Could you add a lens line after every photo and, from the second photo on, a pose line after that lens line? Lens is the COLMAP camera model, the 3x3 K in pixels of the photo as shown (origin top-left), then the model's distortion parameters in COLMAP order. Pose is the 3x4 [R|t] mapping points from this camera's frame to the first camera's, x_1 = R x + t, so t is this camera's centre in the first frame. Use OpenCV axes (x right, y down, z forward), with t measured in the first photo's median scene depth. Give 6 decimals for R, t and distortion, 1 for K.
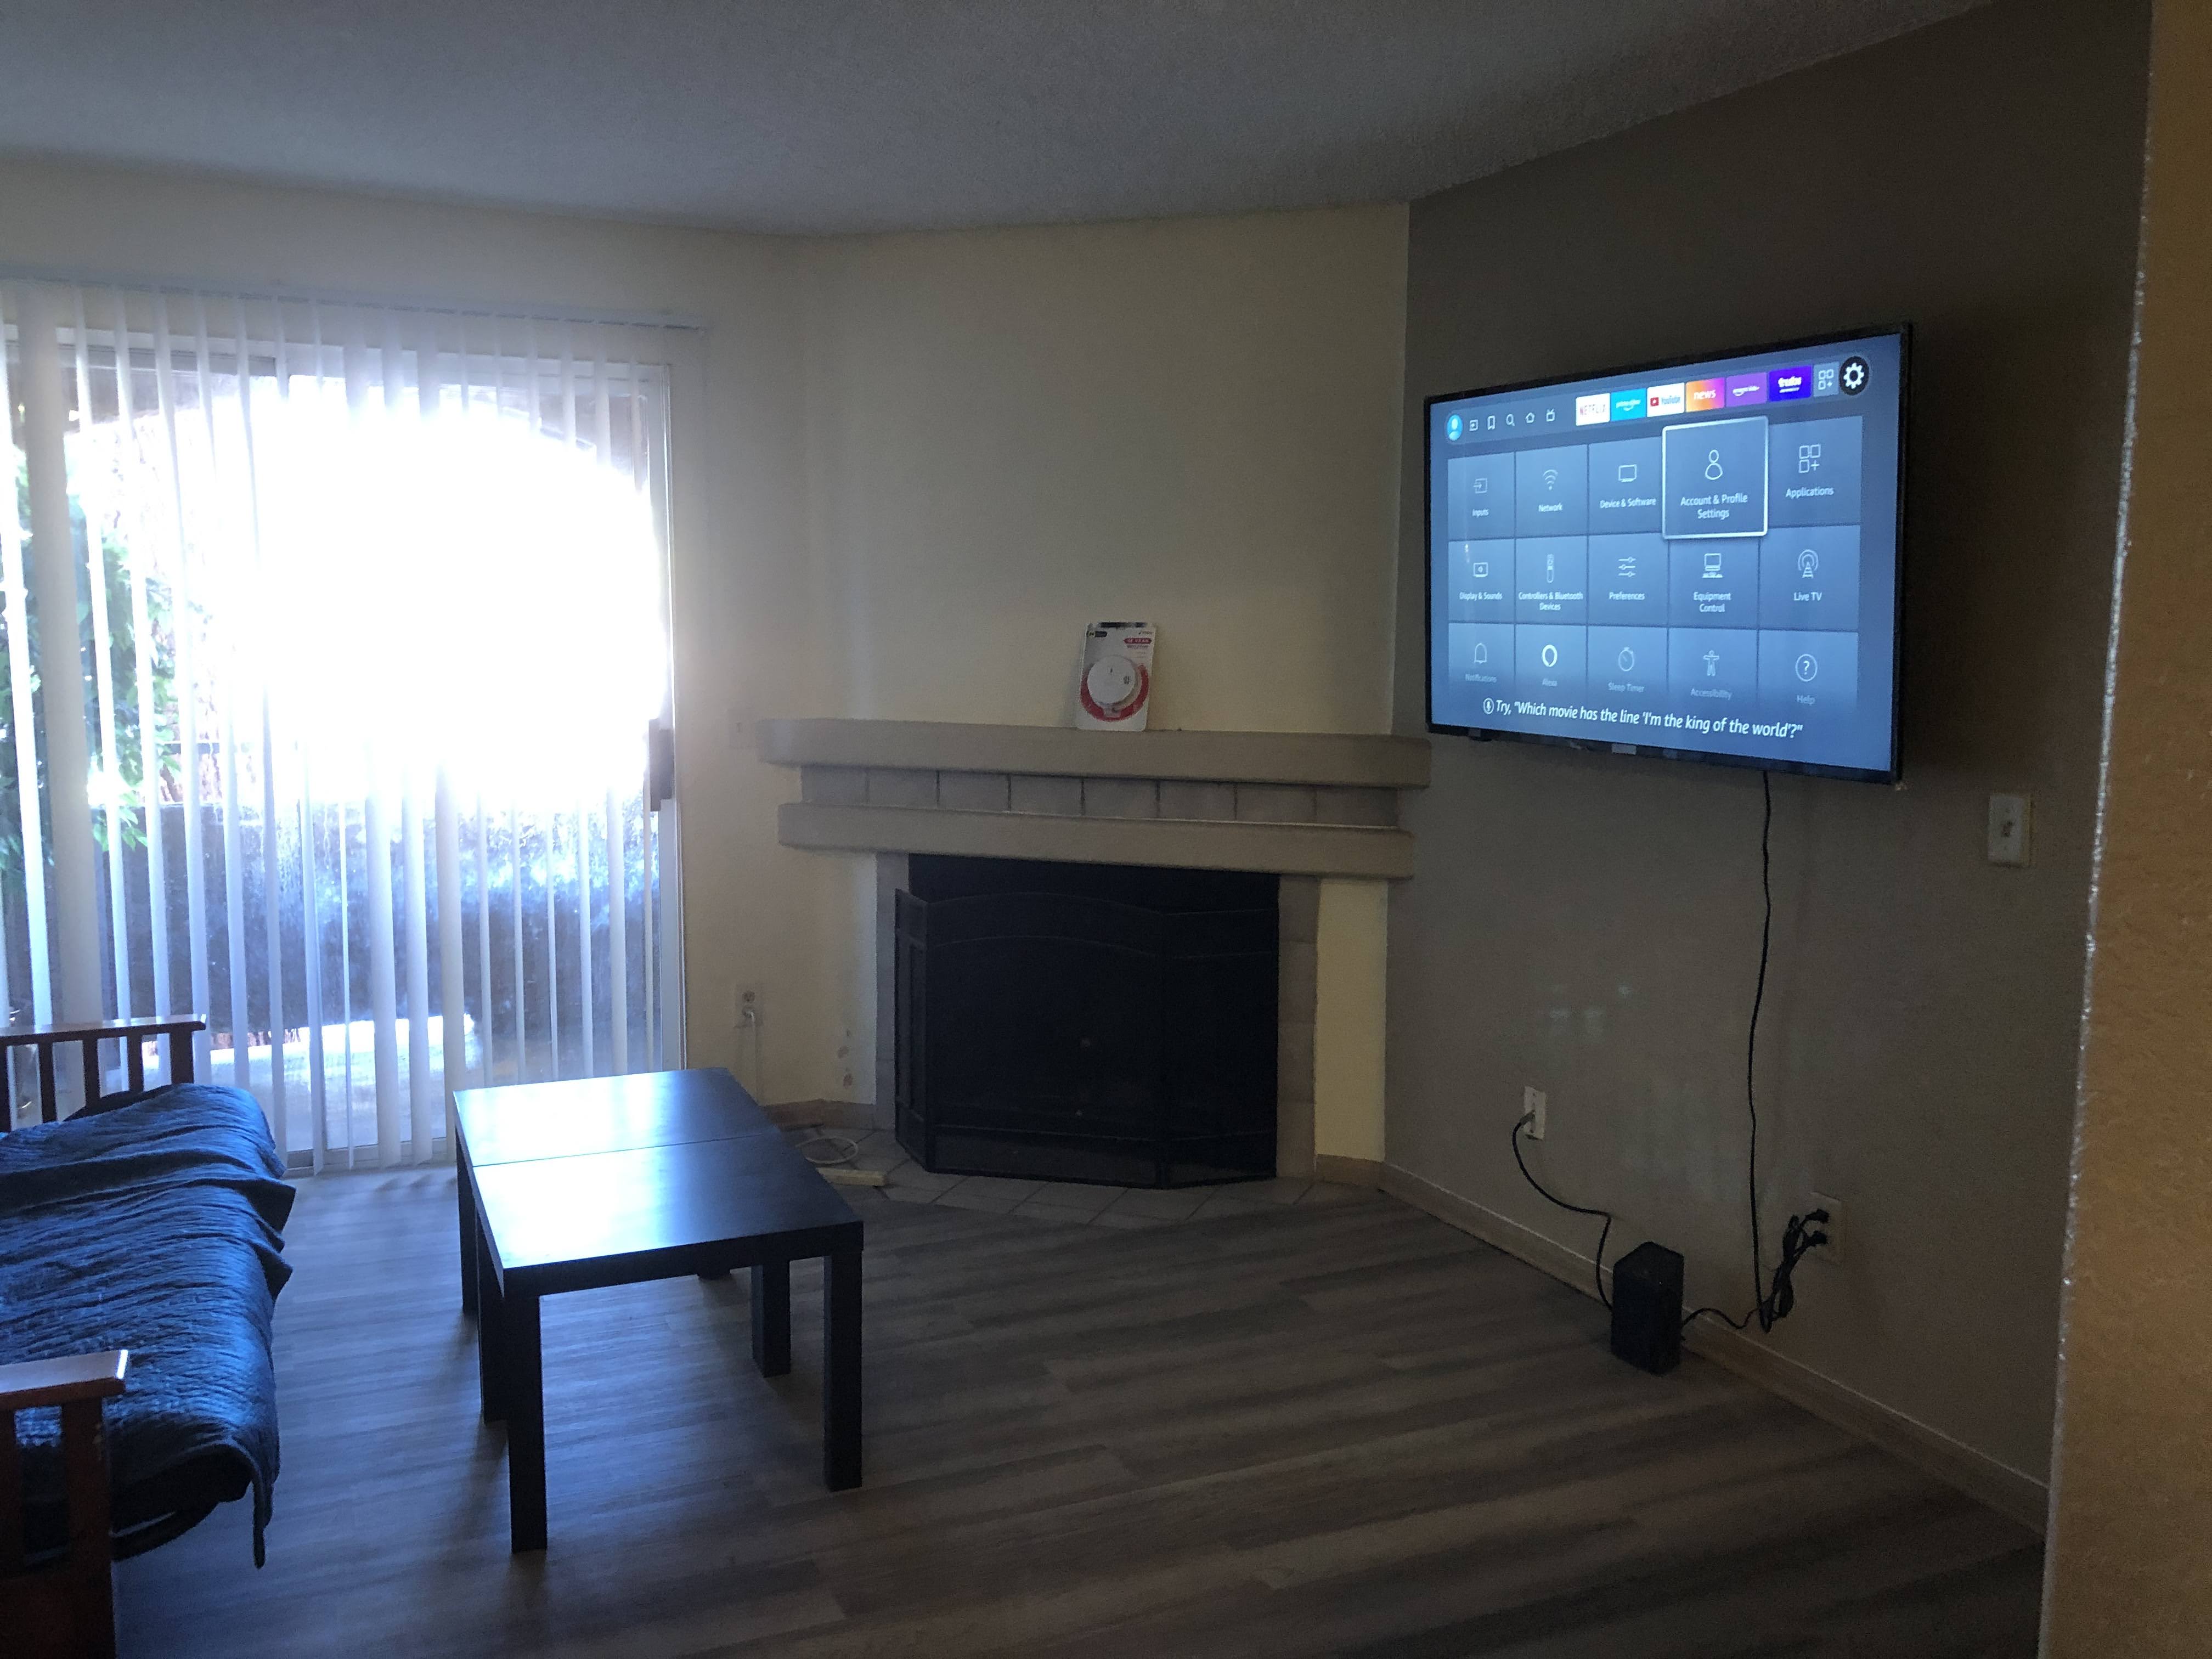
lens RADIAL K [[1825.7, 0, 1106.0], [0, 1825.7, 829.5], [0, 0, 1]] dist [0.015592, -0.002806]
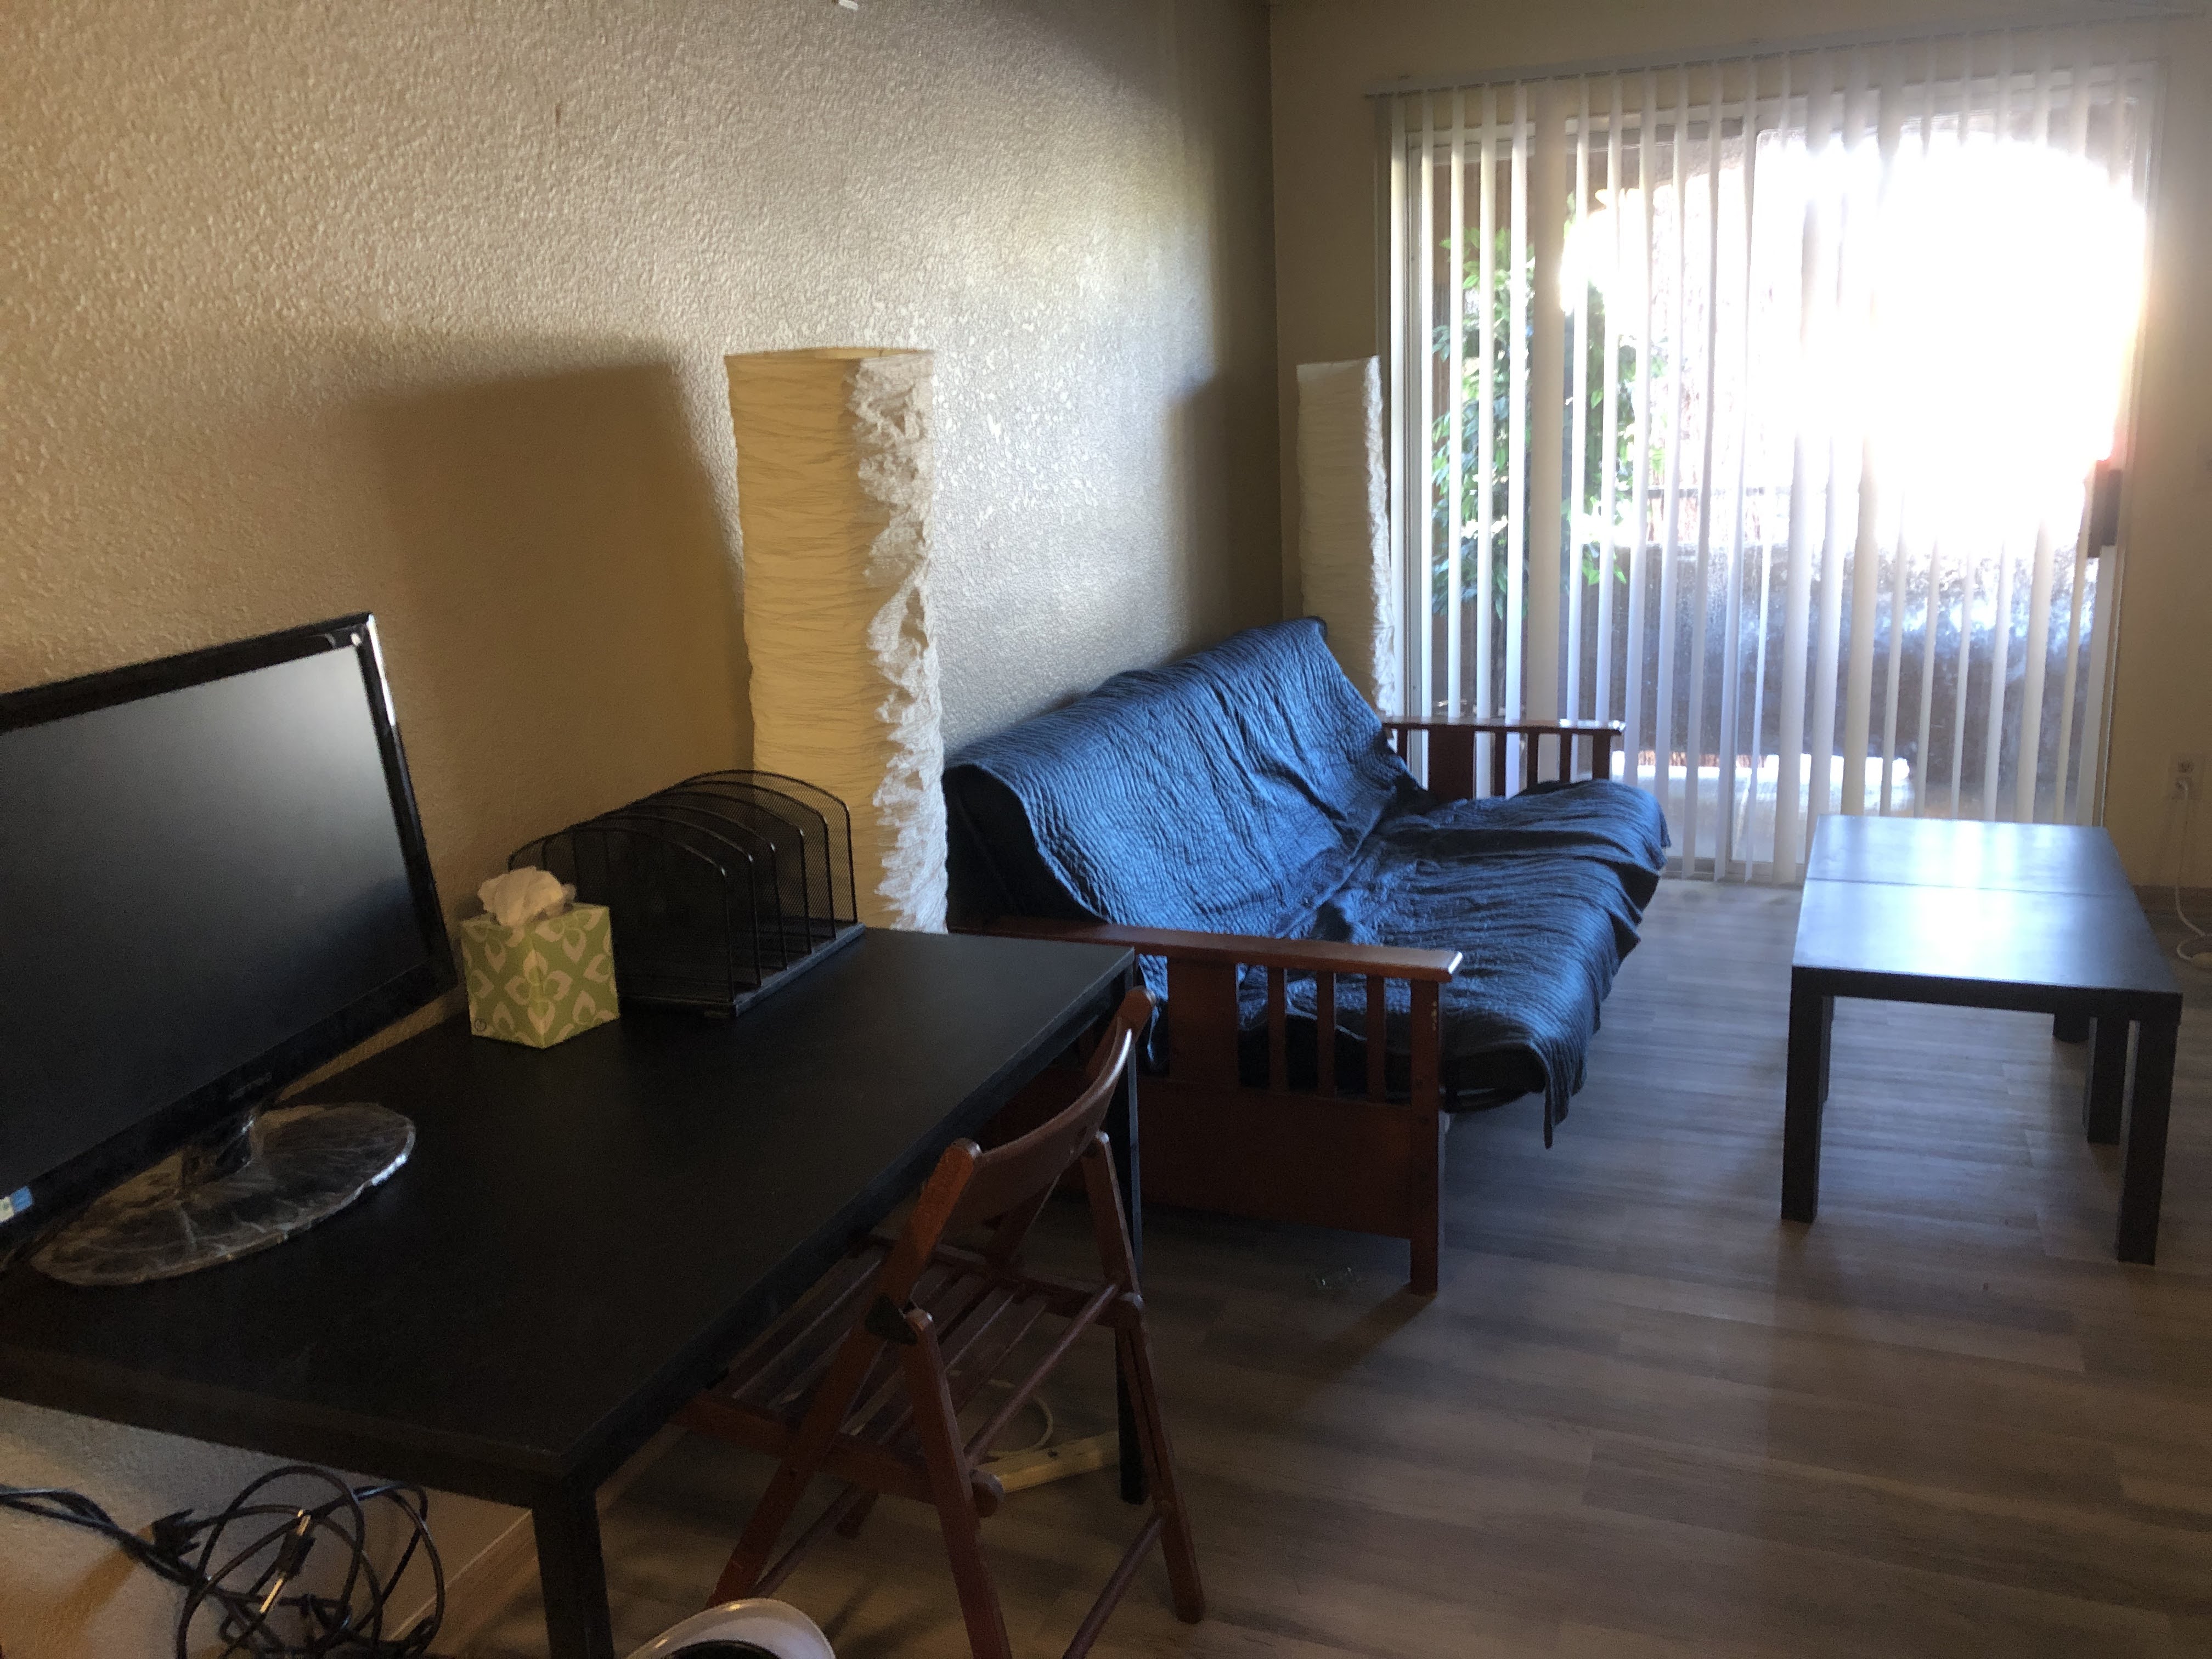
lens RADIAL K [[1825.7, 0, 1106.0], [0, 1825.7, 829.5], [0, 0, 1]] dist [0.015592, -0.002806]
pose [[0.683538, 0.133030, -0.717690, 0.127768], [-0.039423, 0.988545, 0.145689, 0.012847], [0.728849, -0.071291, 0.680952, -0.029797]]
